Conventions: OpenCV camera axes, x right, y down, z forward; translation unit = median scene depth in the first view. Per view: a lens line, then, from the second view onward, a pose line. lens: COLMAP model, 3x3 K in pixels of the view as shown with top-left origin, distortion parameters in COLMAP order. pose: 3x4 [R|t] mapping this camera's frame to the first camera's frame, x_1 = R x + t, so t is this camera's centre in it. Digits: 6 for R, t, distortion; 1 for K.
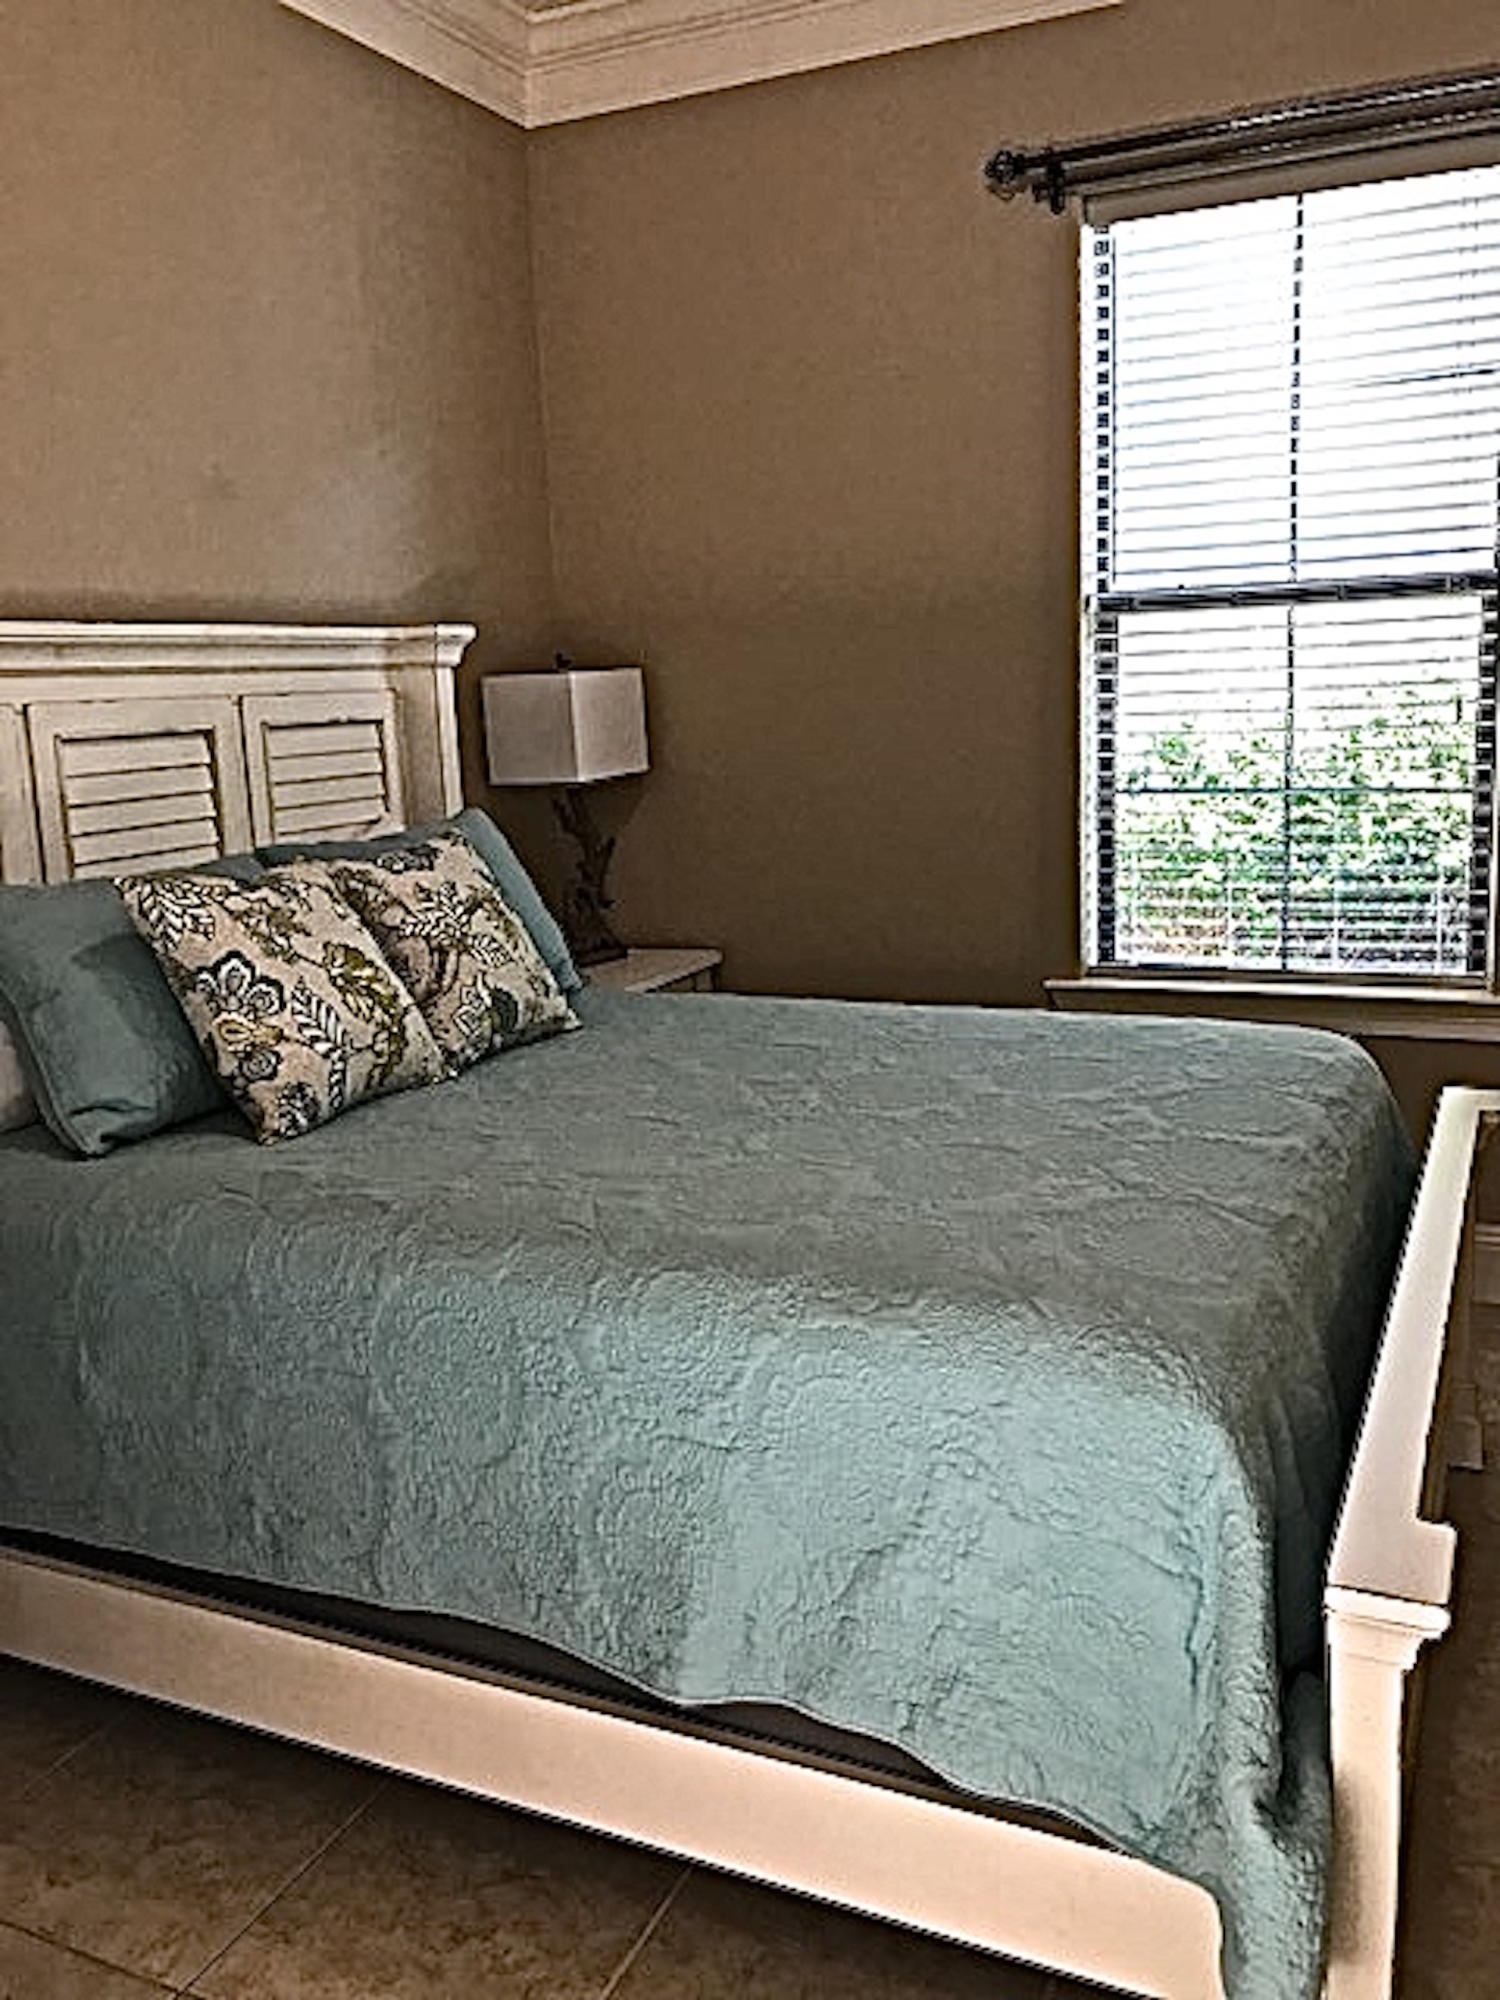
lens RADIAL K [[1632.8, 0, 750.0], [0, 1632.8, 1000.0], [0, 0, 1]] dist [0.006194, -0.005289]
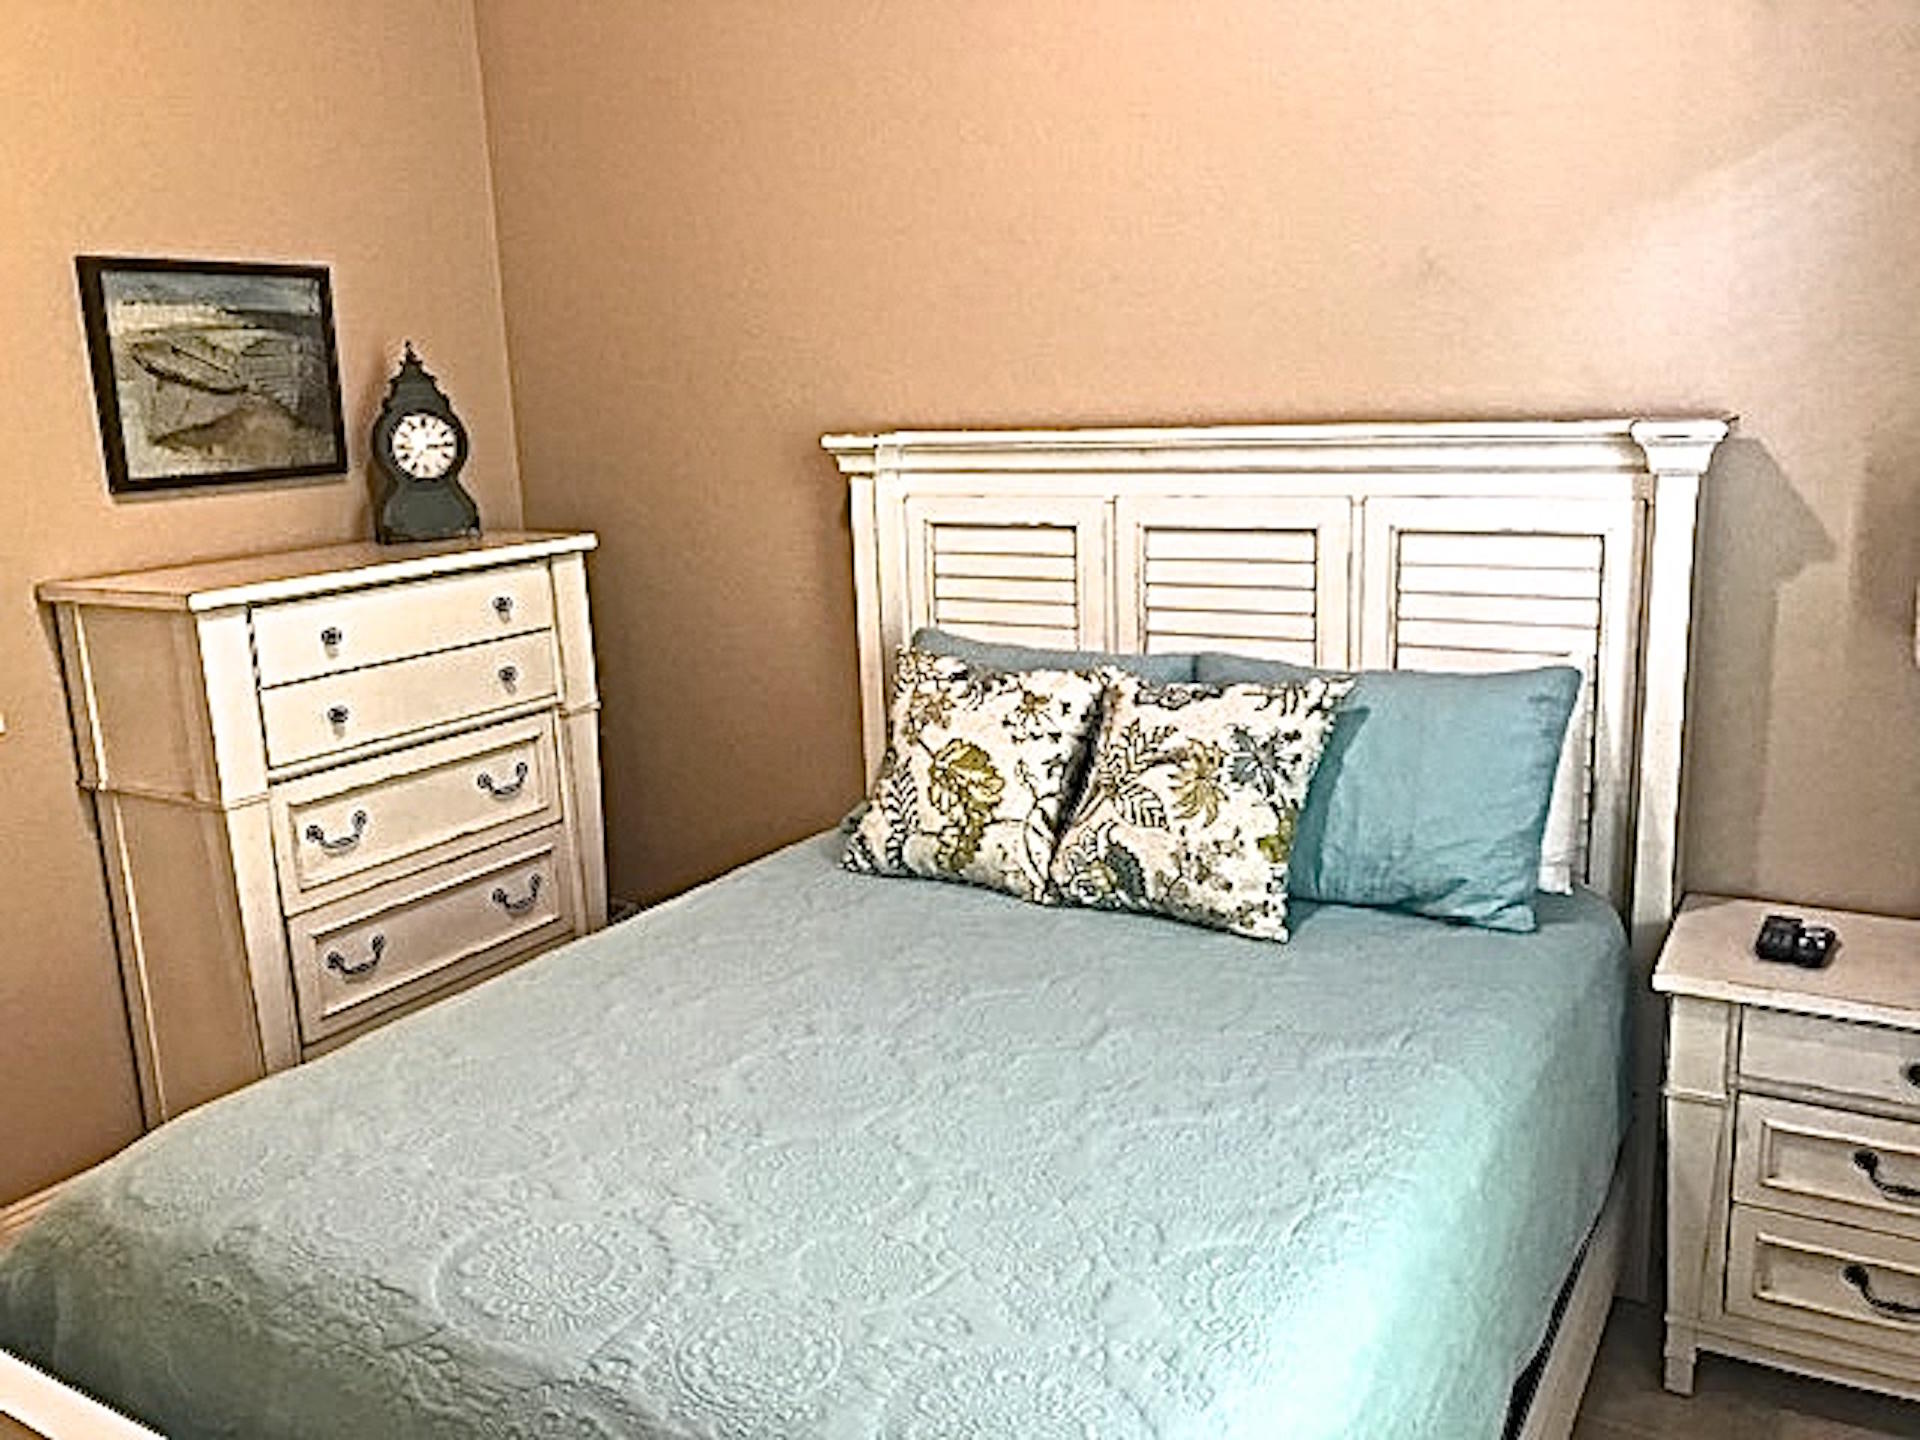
lens RADIAL K [[1567.5, 0, 960.0], [0, 1567.5, 720.0], [0, 0, 1]] dist [0.006194, -0.005289]
pose [[-0.096001, 0.255867, -0.961933, 0.793616], [-0.151314, 0.951414, 0.268170, -0.340956], [0.983813, 0.171298, -0.052620, 1.043872]]
